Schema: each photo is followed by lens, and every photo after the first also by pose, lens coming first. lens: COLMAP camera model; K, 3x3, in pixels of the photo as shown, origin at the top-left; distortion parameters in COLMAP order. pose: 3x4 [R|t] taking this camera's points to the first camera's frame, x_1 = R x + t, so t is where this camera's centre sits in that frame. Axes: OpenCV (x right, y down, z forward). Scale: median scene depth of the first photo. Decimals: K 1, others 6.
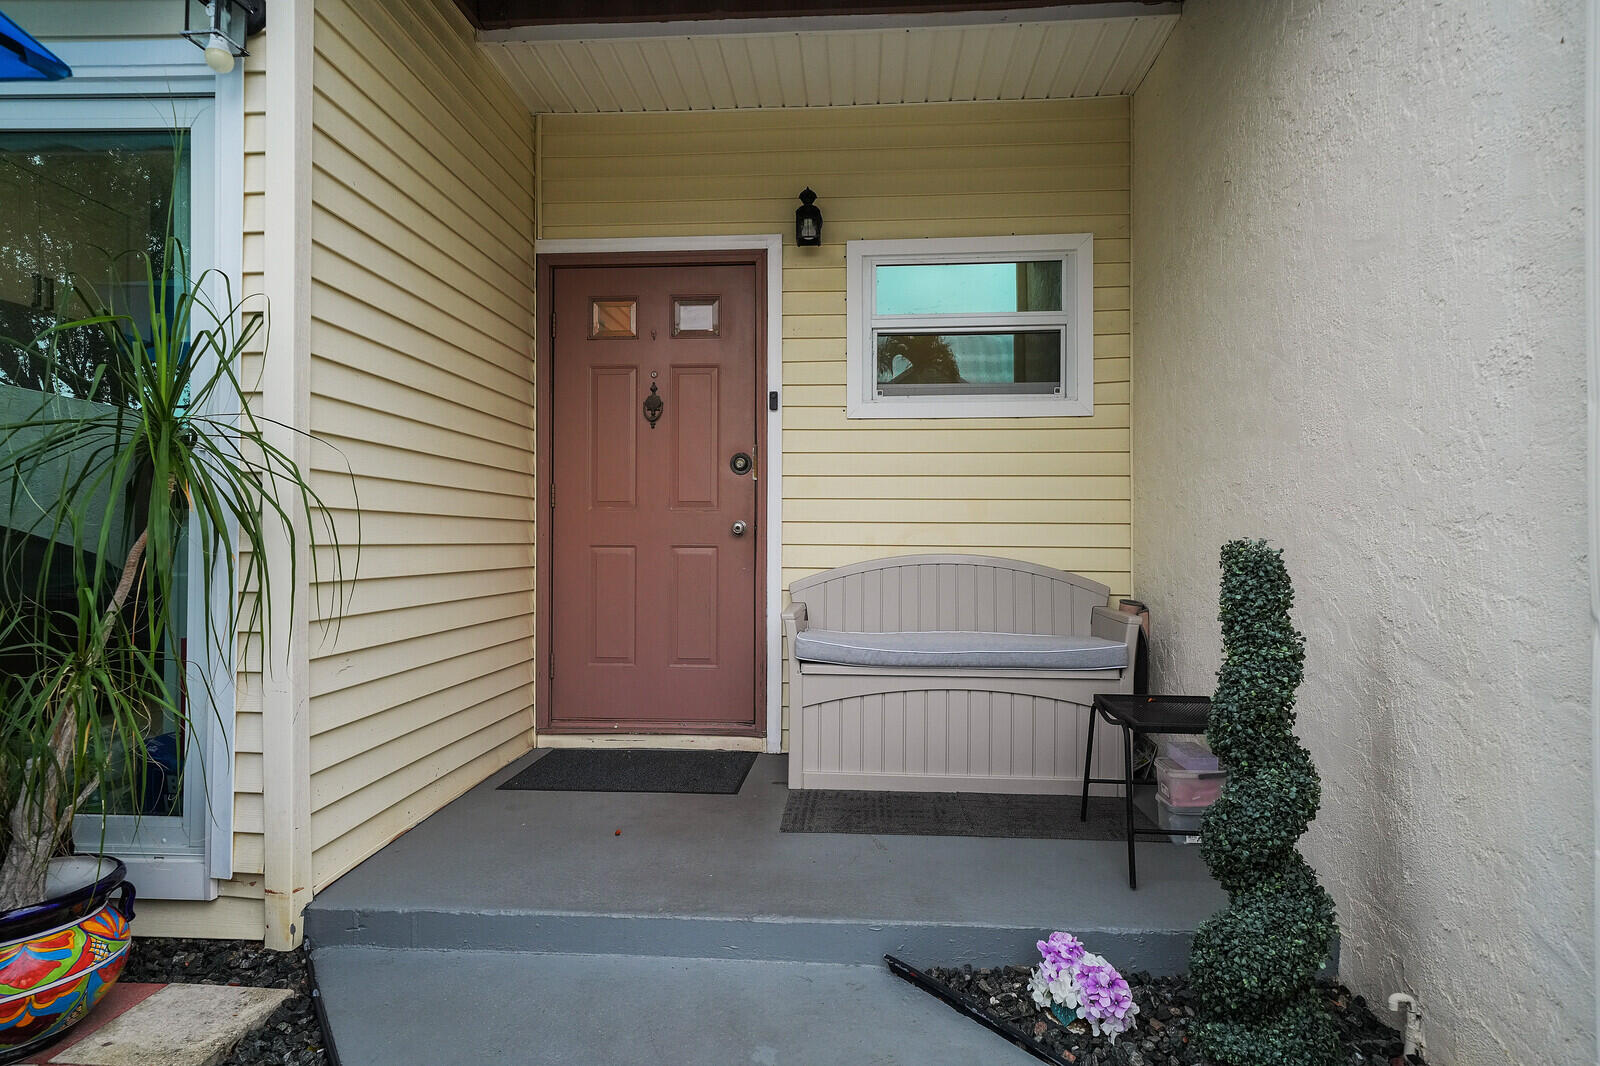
lens RADIAL K [[929.0, 0, 792.5], [0, 929.0, 541.7], [0, 0, 1]] dist [0.024857, 0.000940]
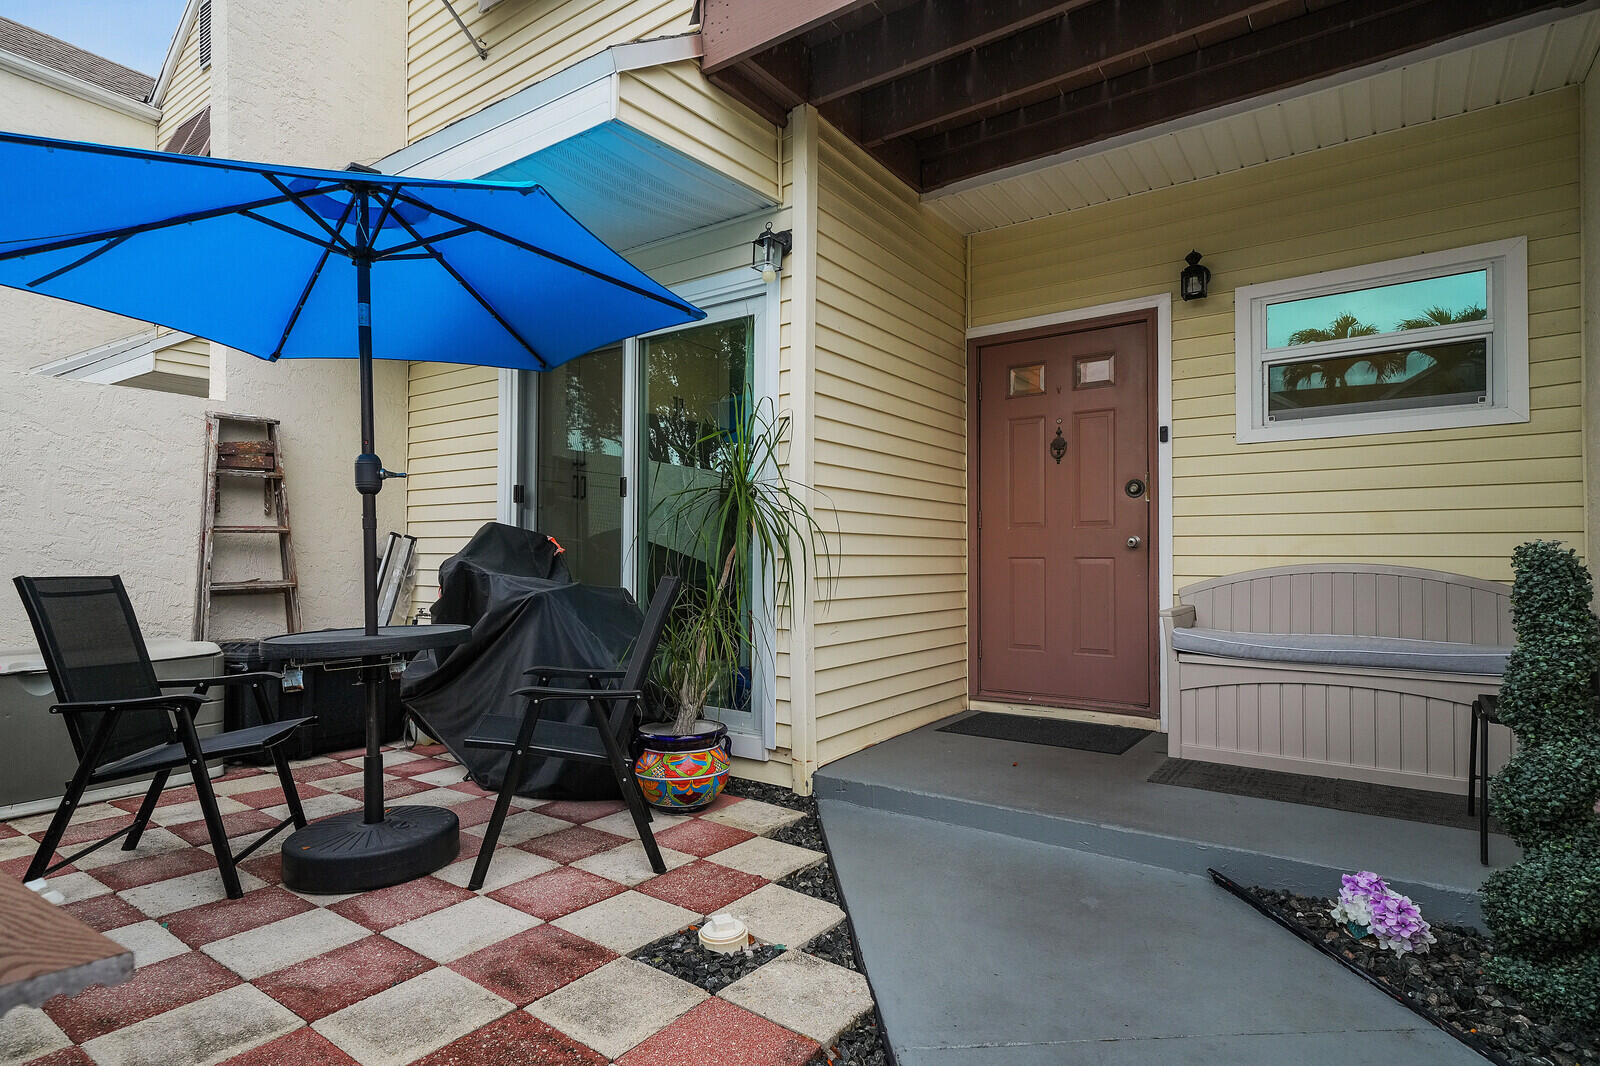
lens RADIAL K [[847.9, 0, 800.0], [0, 847.9, 533.0], [0, 0, 1]] dist [0.001863, 0.000205]
pose [[0.873807, -0.021325, -0.485805, 0.188949], [0.005169, 0.999389, -0.034572, 0.017463], [0.486245, 0.027698, 0.873383, -0.317884]]
